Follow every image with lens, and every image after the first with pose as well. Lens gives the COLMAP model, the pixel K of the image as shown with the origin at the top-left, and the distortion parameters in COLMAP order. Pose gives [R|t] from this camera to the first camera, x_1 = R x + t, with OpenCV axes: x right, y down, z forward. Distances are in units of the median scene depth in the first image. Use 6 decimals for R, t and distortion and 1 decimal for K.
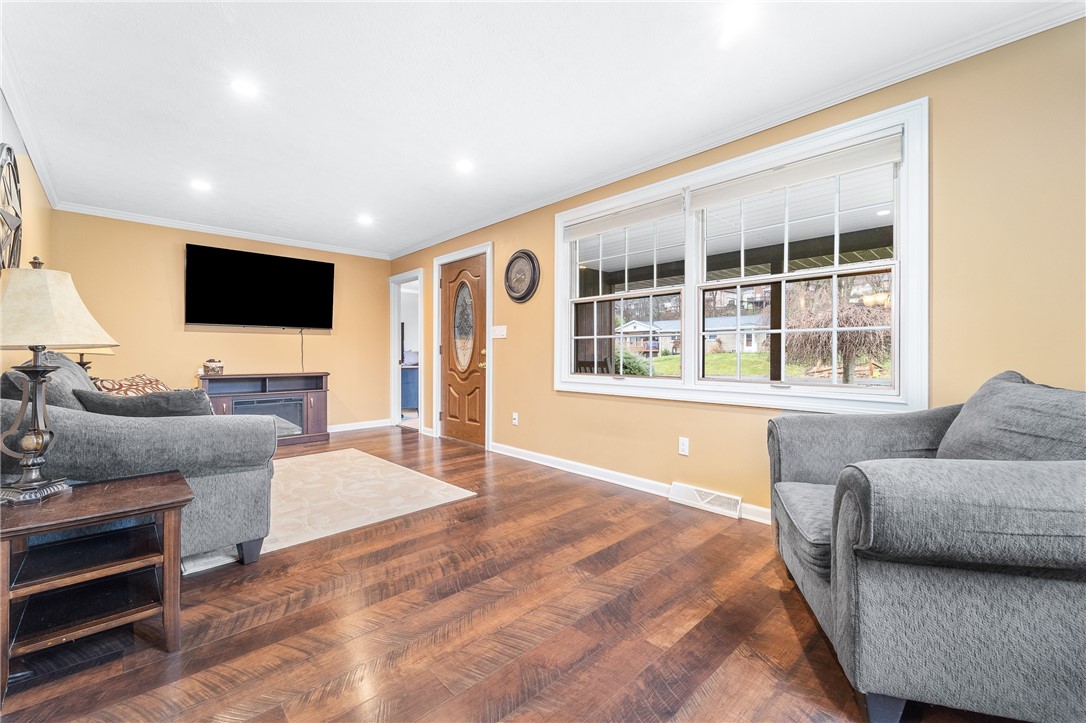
lens RADIAL K [[439.1, 0, 533.2], [0, 439.1, 356.7], [0, 0, 1]] dist [0.000801, -0.000009]
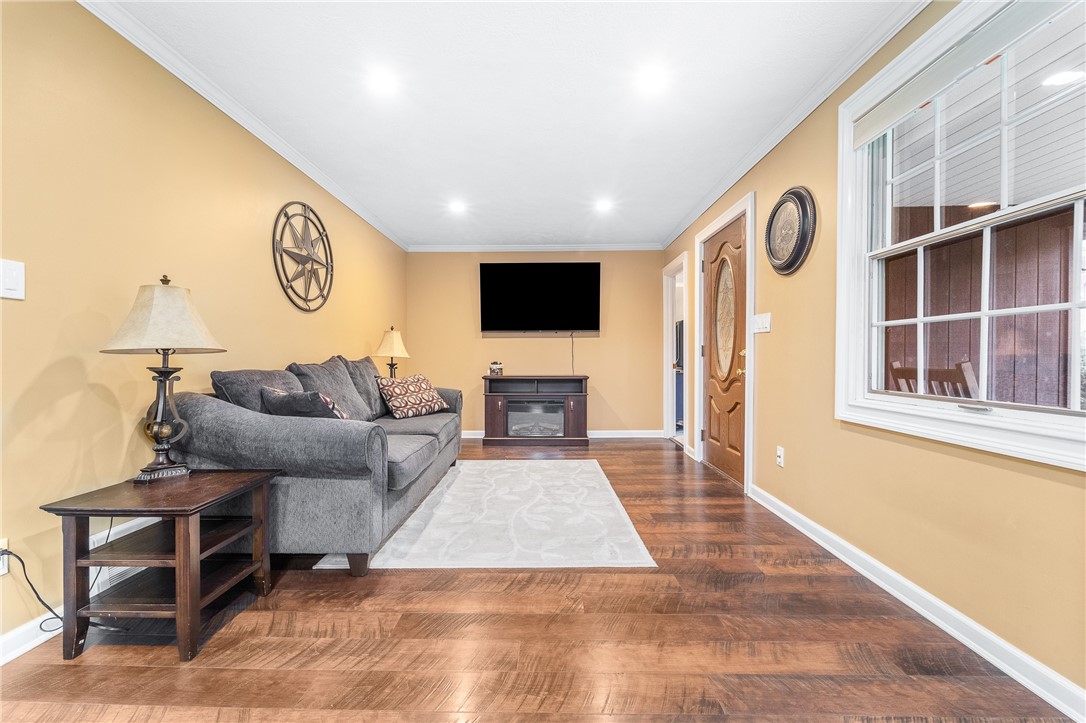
lens RADIAL K [[432.5, 0, 543.0], [0, 432.5, 361.5], [0, 0, 1]] dist [0.002285, 0.000099]
pose [[0.720269, 0.003570, -0.693685, 0.150385], [-0.000687, 0.999990, 0.004433, 0.000026], [0.693694, -0.002716, 0.720265, 0.308528]]
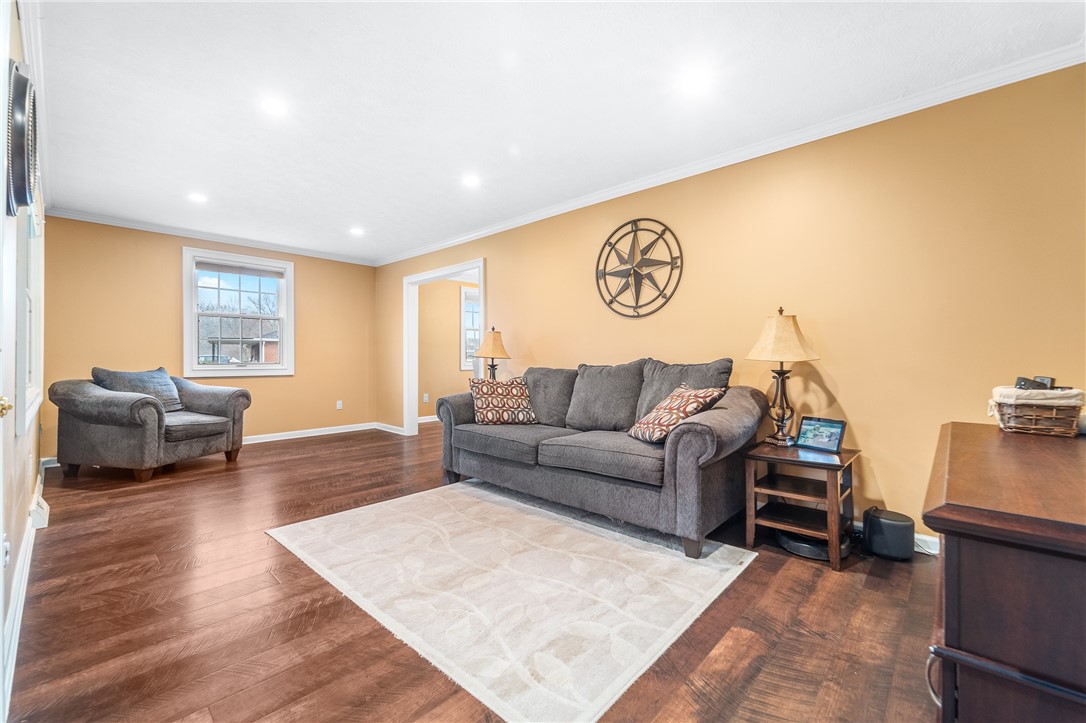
lens RADIAL K [[439.1, 0, 533.2], [0, 439.1, 356.7], [0, 0, 1]] dist [0.000801, -0.000009]
pose [[-0.998141, -0.002586, -0.060892, -0.434220], [-0.002432, 0.999994, -0.002608, -0.007809], [0.060898, -0.002455, -0.998141, 1.390949]]
